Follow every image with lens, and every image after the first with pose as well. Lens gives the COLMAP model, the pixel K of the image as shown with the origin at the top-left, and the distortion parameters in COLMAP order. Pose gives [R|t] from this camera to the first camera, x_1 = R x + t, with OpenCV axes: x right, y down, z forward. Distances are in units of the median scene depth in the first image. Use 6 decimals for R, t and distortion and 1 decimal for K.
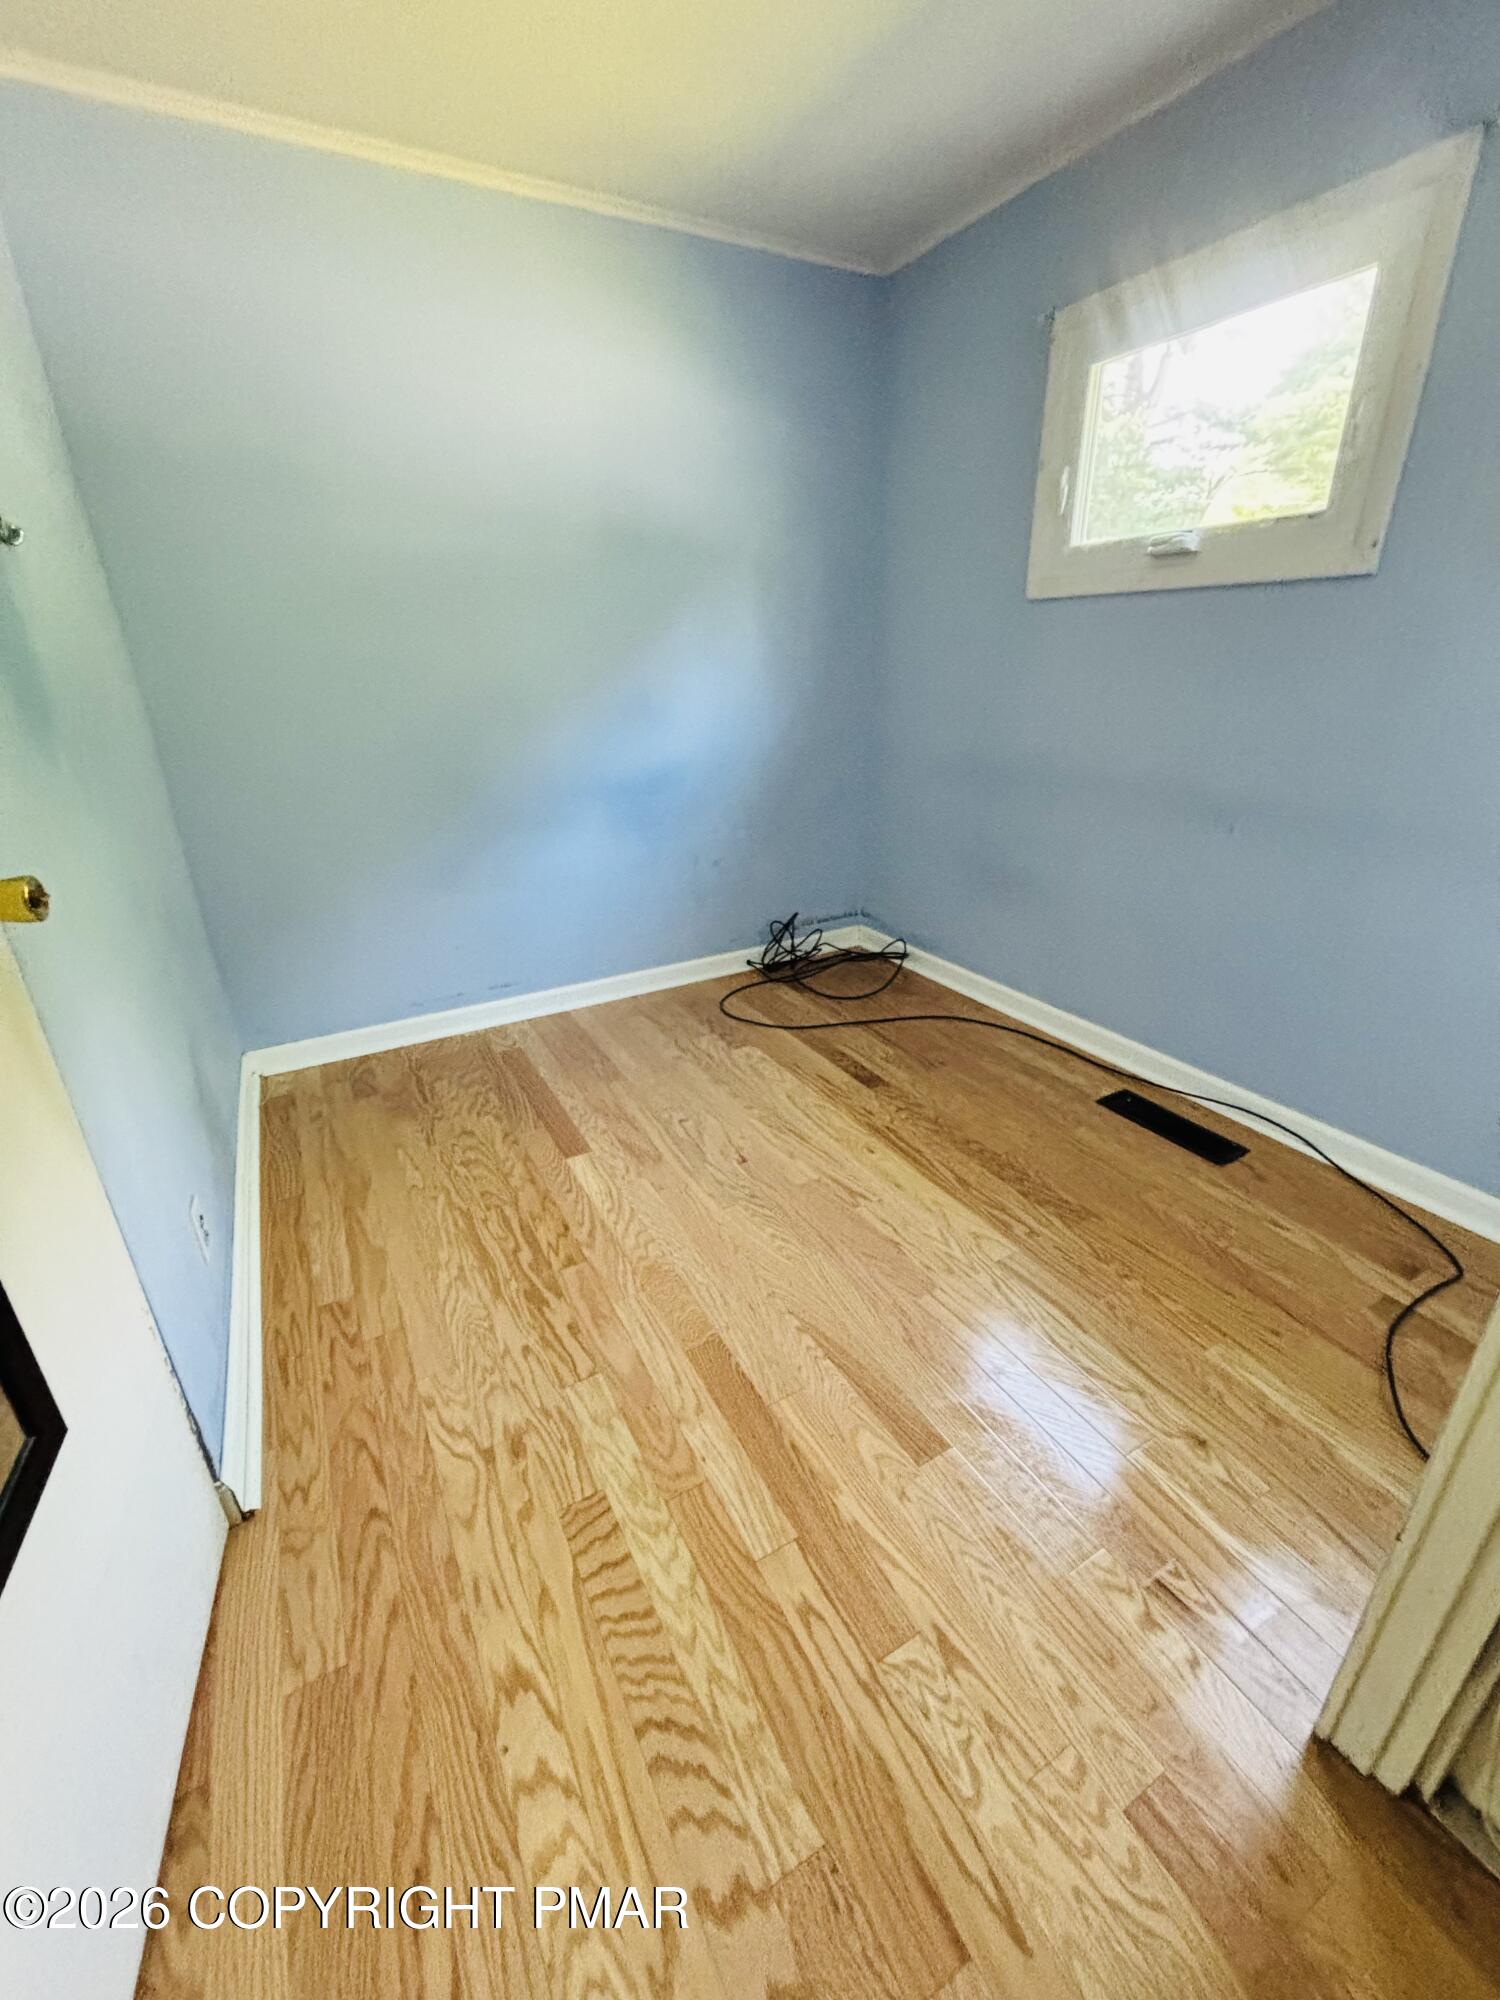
lens RADIAL K [[805.9, 0, 749.3], [0, 805.9, 995.5], [0, 0, 1]] dist [0.010122, 0.001303]
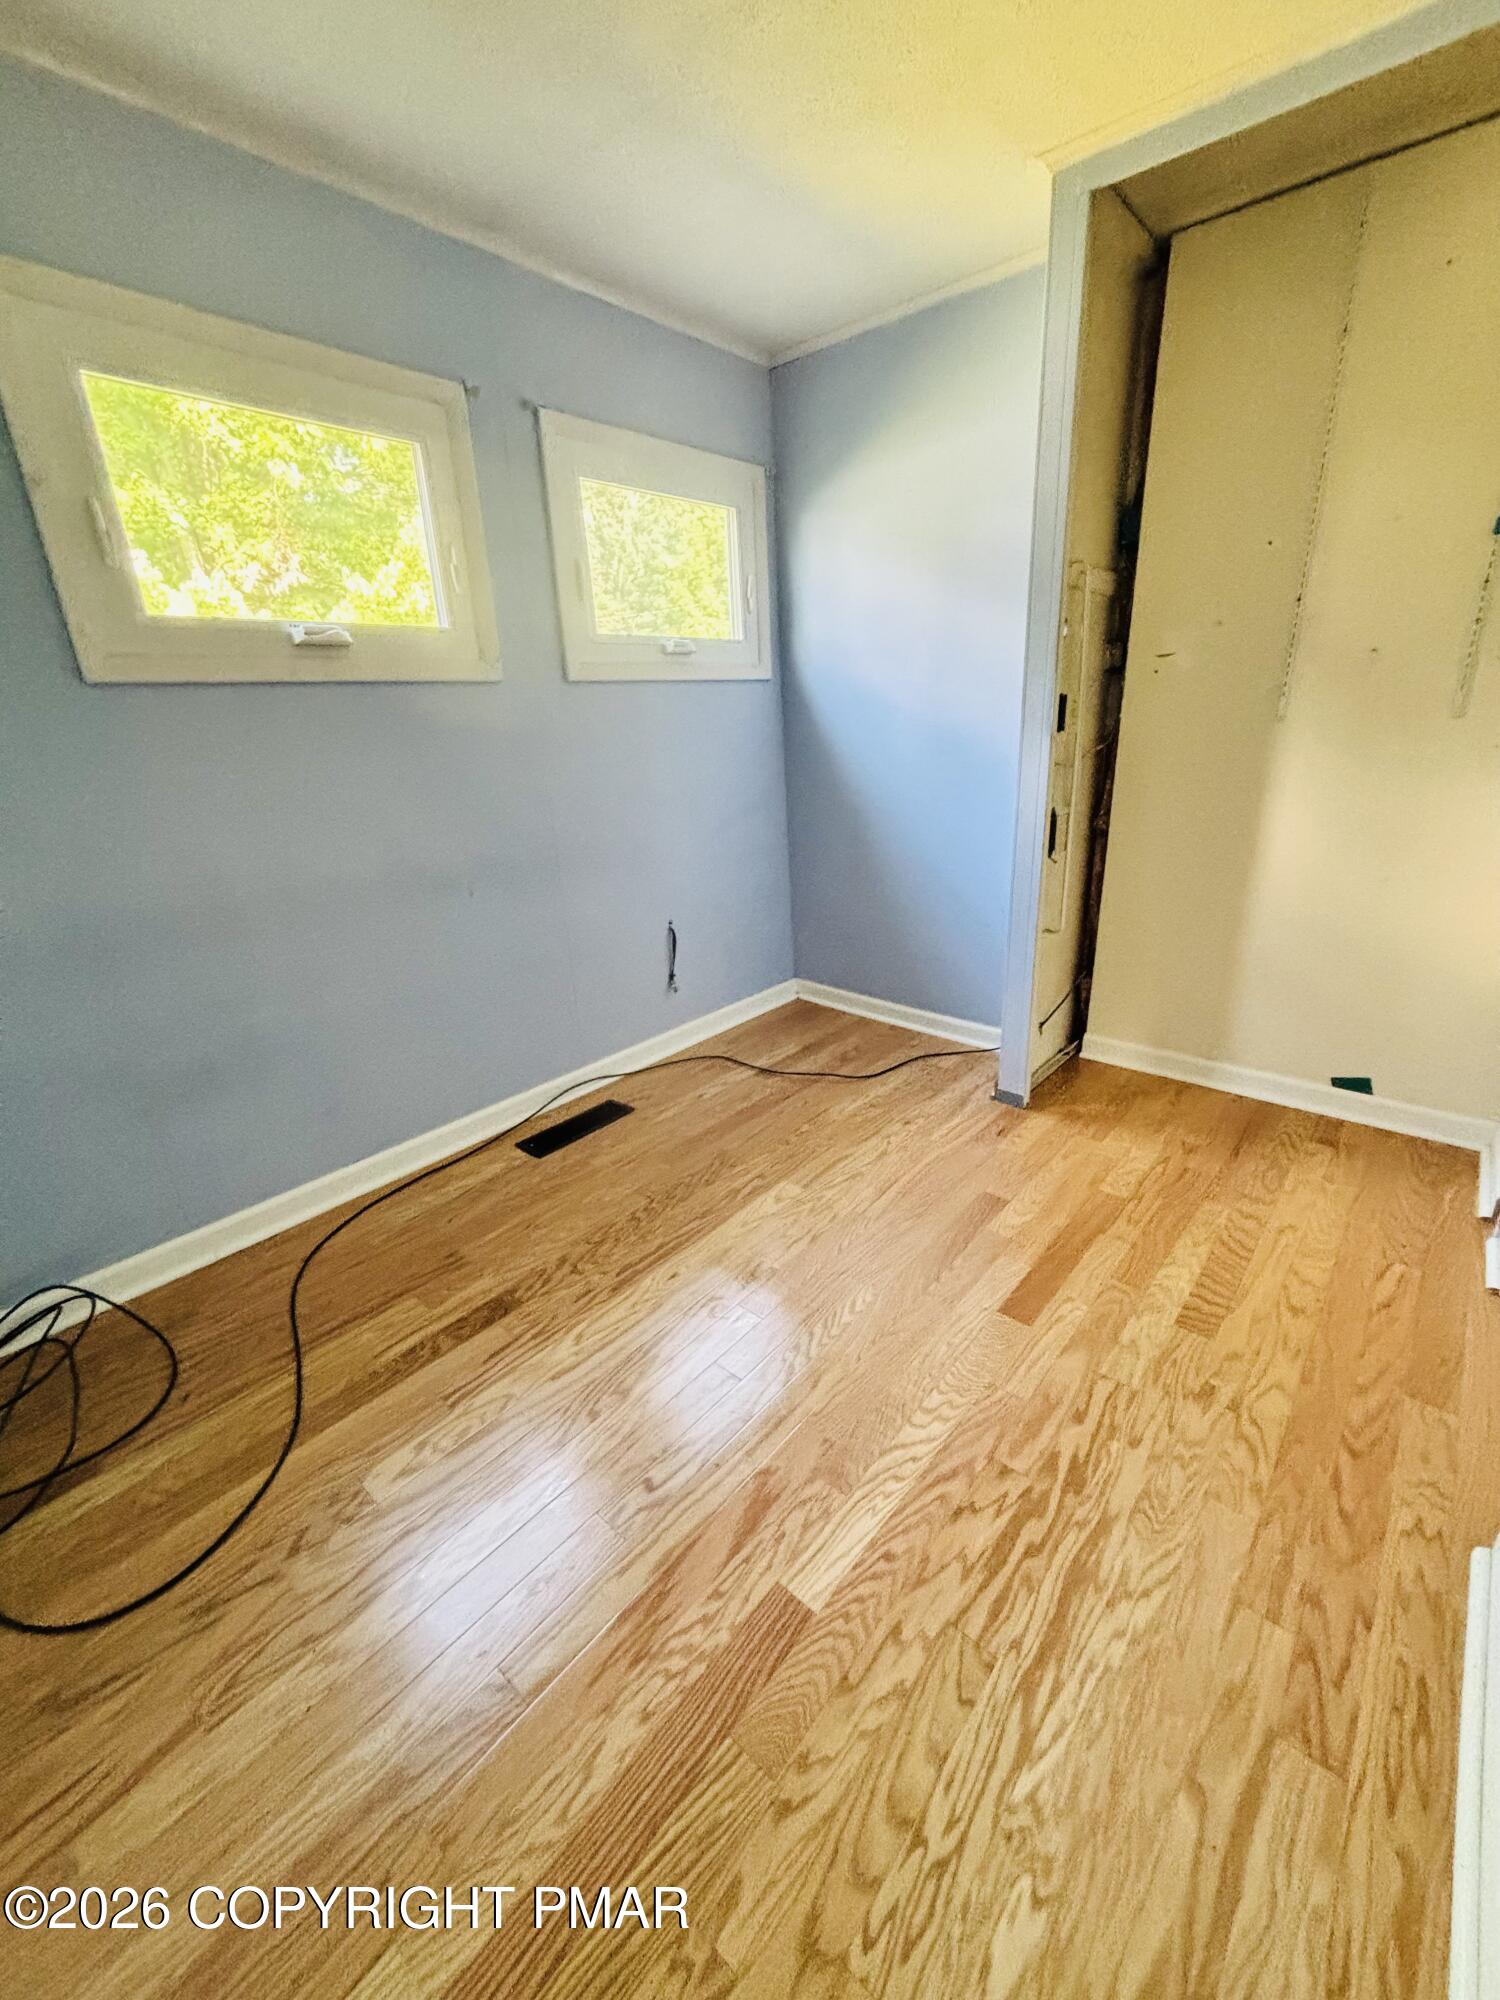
lens RADIAL K [[805.9, 0, 751.5], [0, 805.9, 1003.4], [0, 0, 1]] dist [0.010122, 0.001303]
pose [[-0.327237, -0.296093, 0.897354, -0.648958], [0.413605, 0.808958, 0.417754, -0.426870], [-0.849616, 0.507855, -0.142256, 0.994051]]
